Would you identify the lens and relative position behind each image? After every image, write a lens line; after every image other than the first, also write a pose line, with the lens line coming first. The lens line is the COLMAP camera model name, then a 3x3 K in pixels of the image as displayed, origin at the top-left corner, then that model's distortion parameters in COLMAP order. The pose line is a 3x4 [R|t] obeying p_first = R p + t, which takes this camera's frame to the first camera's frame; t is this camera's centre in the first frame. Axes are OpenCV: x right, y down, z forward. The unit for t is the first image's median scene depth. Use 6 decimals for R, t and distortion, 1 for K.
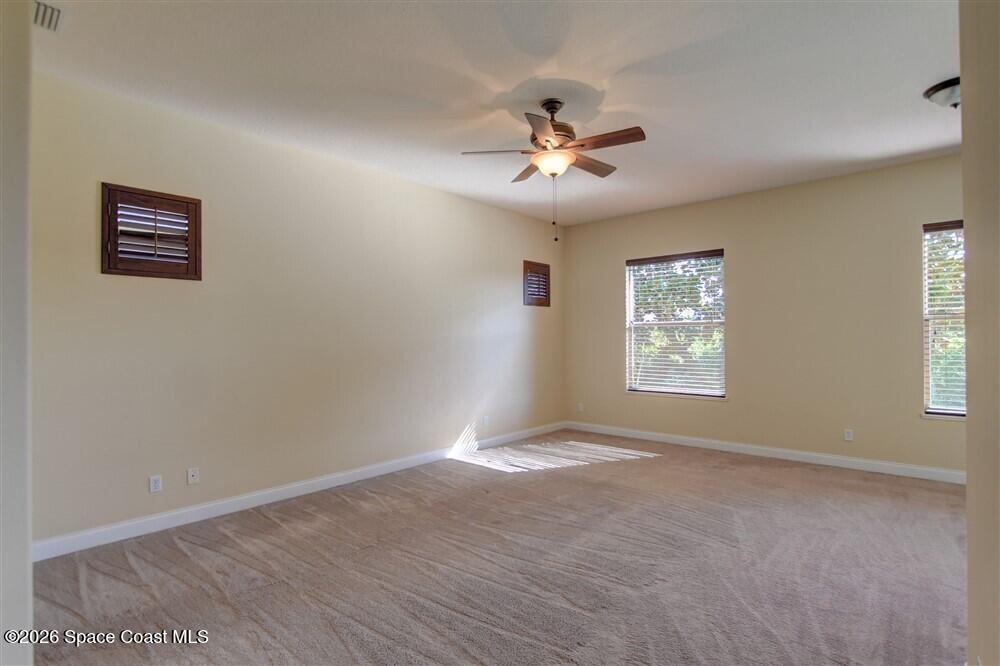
lens RADIAL K [[470.6, 0, 507.6], [0, 470.6, 337.6], [0, 0, 1]] dist [-0.015951, 0.001524]
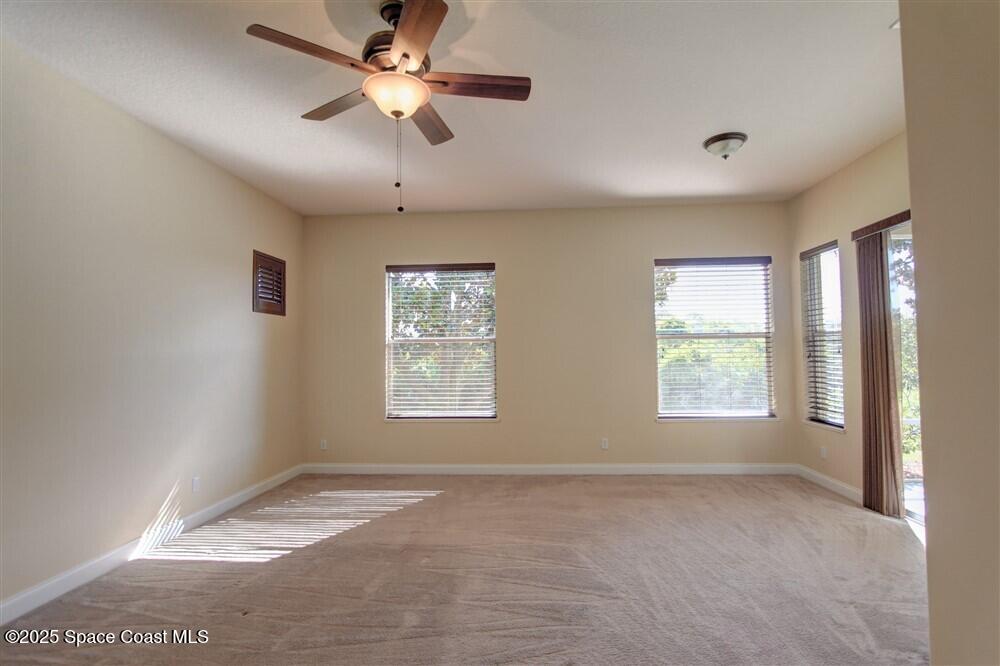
lens RADIAL K [[470.6, 0, 507.6], [0, 470.6, 337.6], [0, 0, 1]] dist [-0.015951, 0.001524]
pose [[0.791680, 0.018410, 0.610659, -0.113906], [0.006108, 0.999257, -0.038043, 0.001024], [-0.610906, 0.033848, 0.790979, 0.236601]]
